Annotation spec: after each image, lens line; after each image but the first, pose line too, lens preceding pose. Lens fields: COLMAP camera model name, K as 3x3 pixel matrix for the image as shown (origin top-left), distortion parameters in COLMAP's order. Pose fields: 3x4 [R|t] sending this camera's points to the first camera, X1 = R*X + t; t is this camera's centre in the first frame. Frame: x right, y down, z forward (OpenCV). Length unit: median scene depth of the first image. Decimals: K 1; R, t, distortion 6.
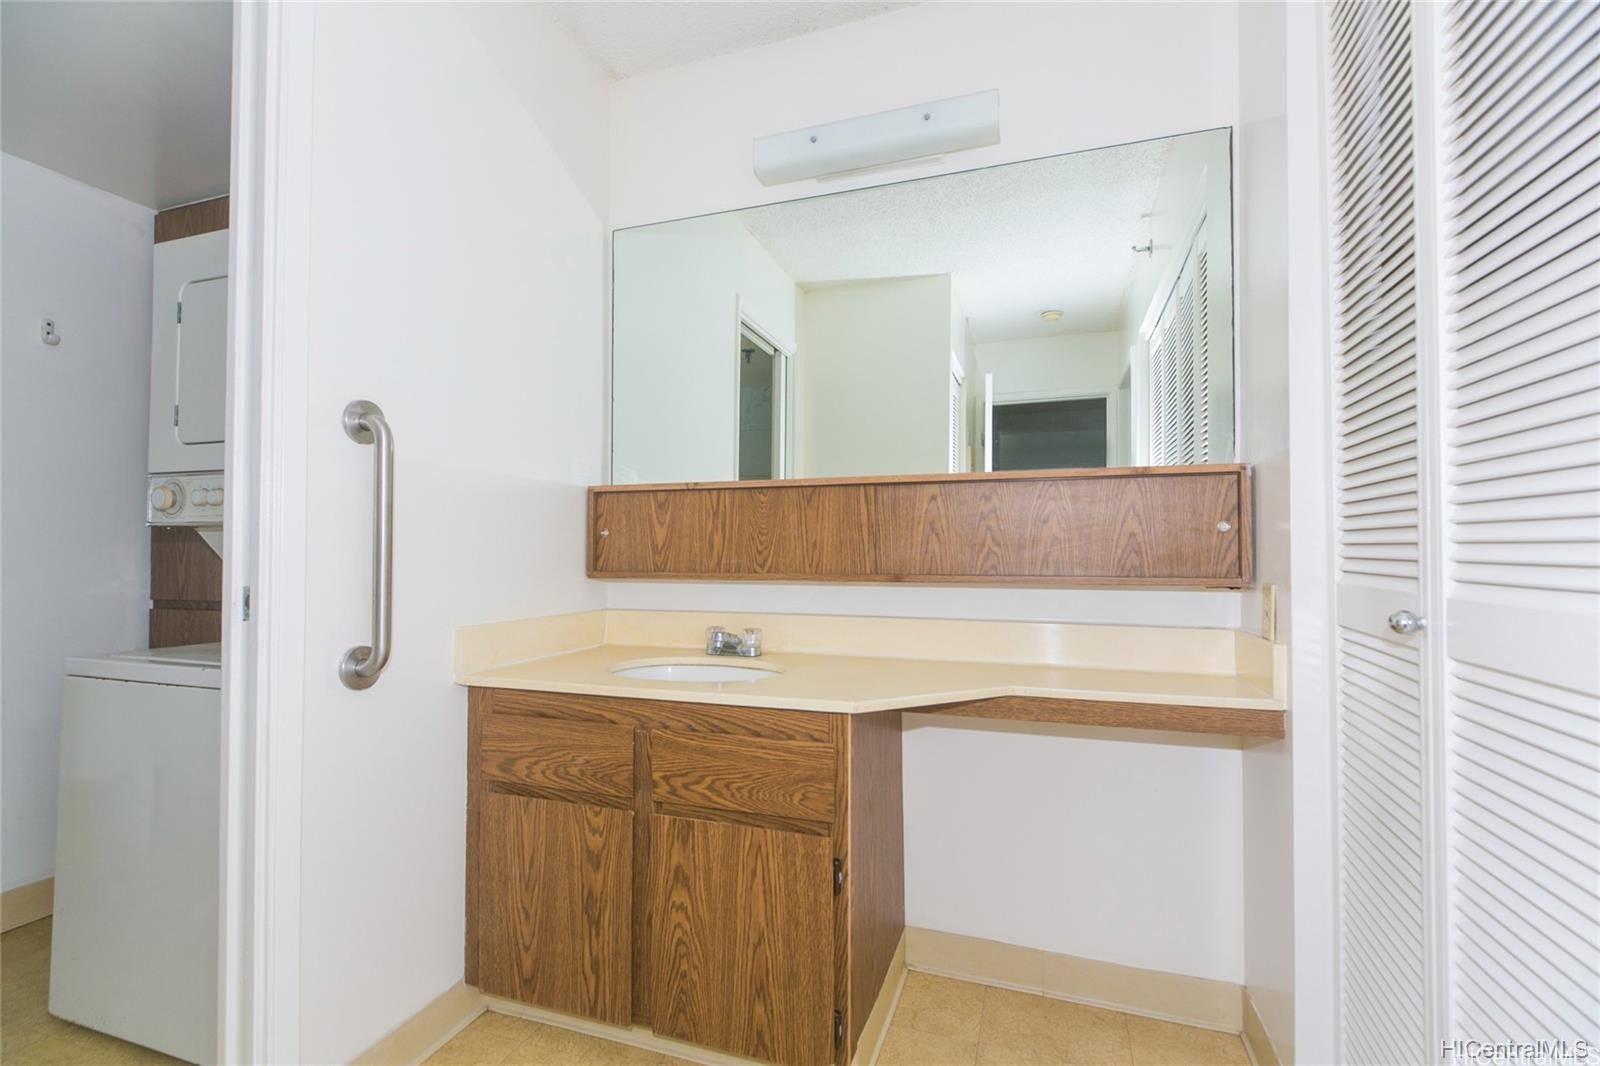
lens RADIAL K [[724.0, 0, 807.0], [0, 724.0, 533.4], [0, 0, 1]] dist [0.011147, -0.003831]
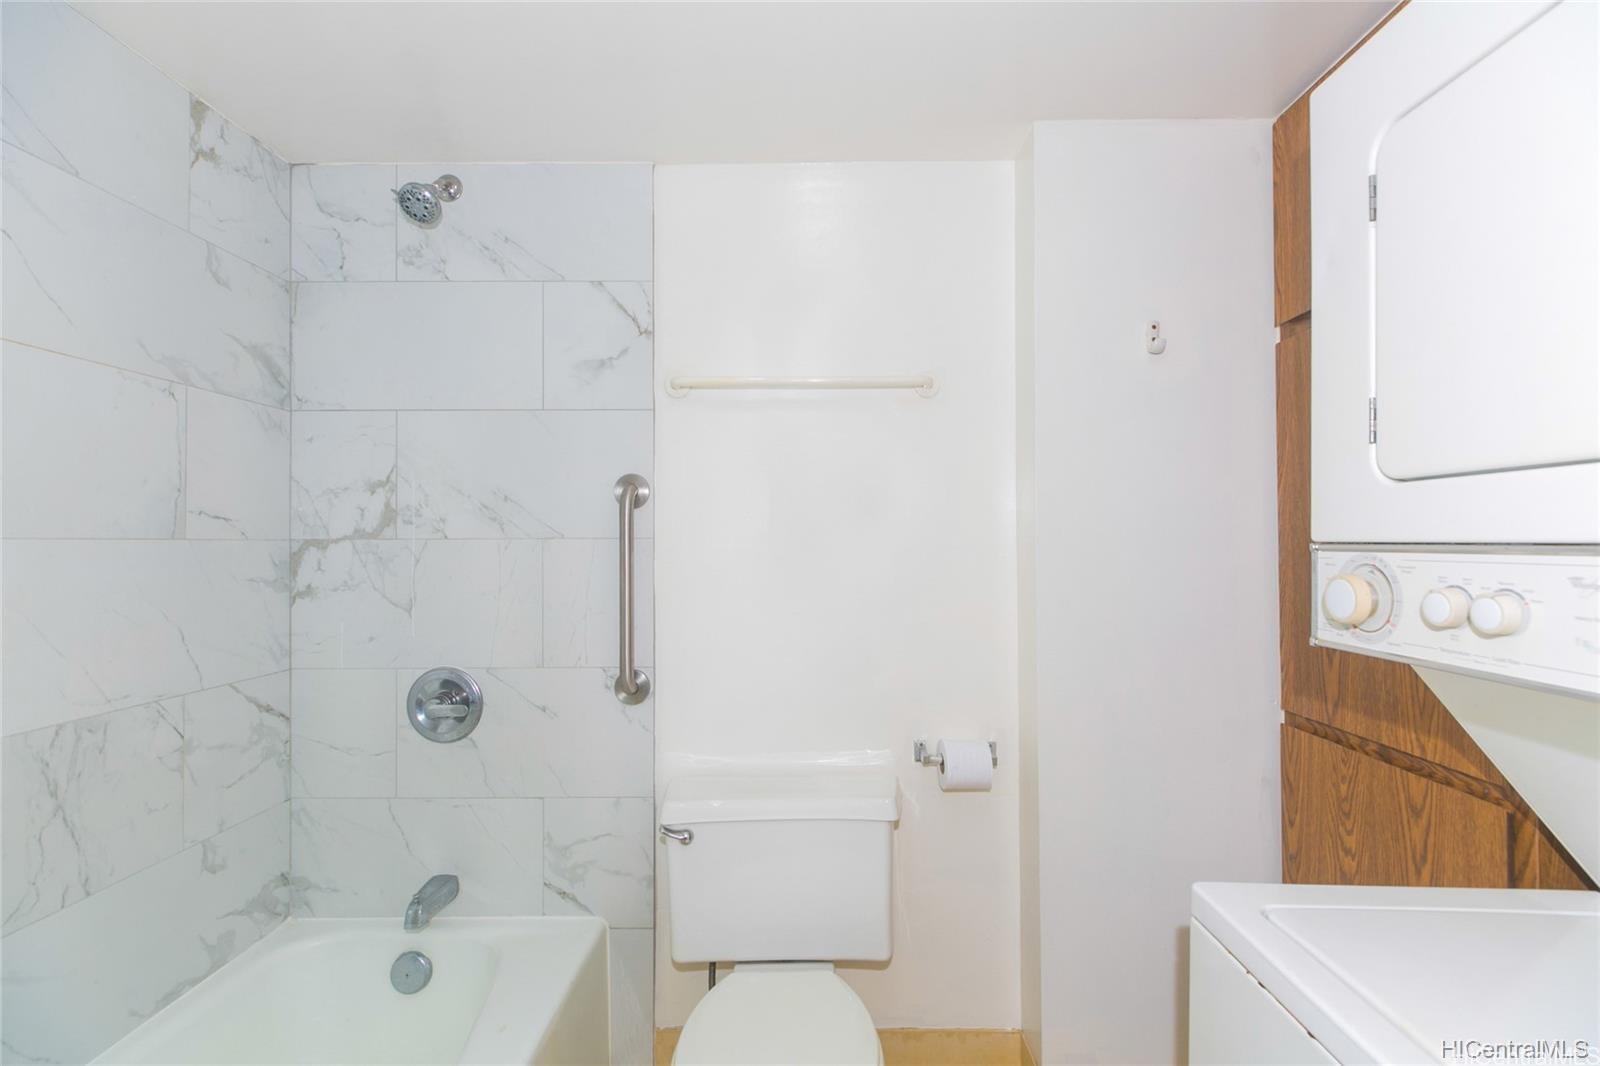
lens RADIAL K [[724.0, 0, 801.0], [0, 724.0, 544.7], [0, 0, 1]] dist [0.011147, -0.003831]
pose [[0.311721, 0.005353, -0.950159, -0.676506], [0.026091, 0.999559, 0.014191, -0.123689], [0.949815, -0.029214, 0.311444, 0.637401]]
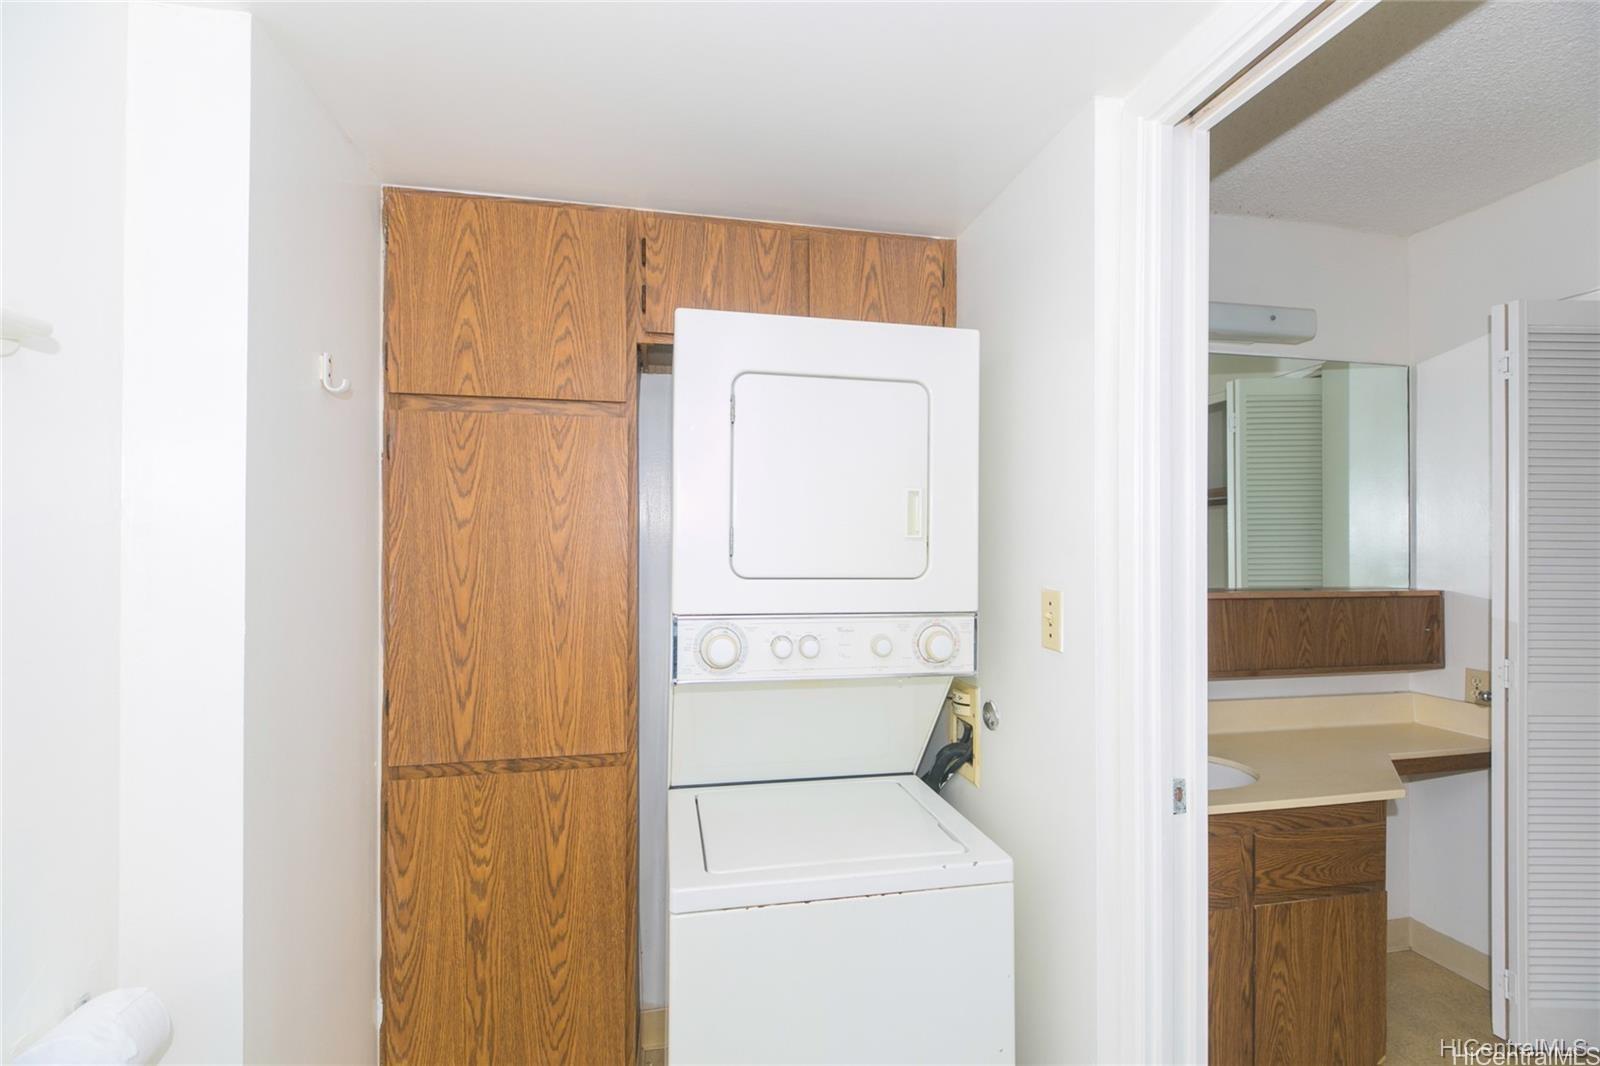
lens RADIAL K [[724.0, 0, 798.3], [0, 724.0, 537.7], [0, 0, 1]] dist [0.011147, -0.003831]
pose [[0.854666, 0.008030, 0.519116, -1.502455], [-0.021464, 0.999572, 0.019876, -0.226519], [-0.518734, -0.028129, 0.854473, 0.394858]]
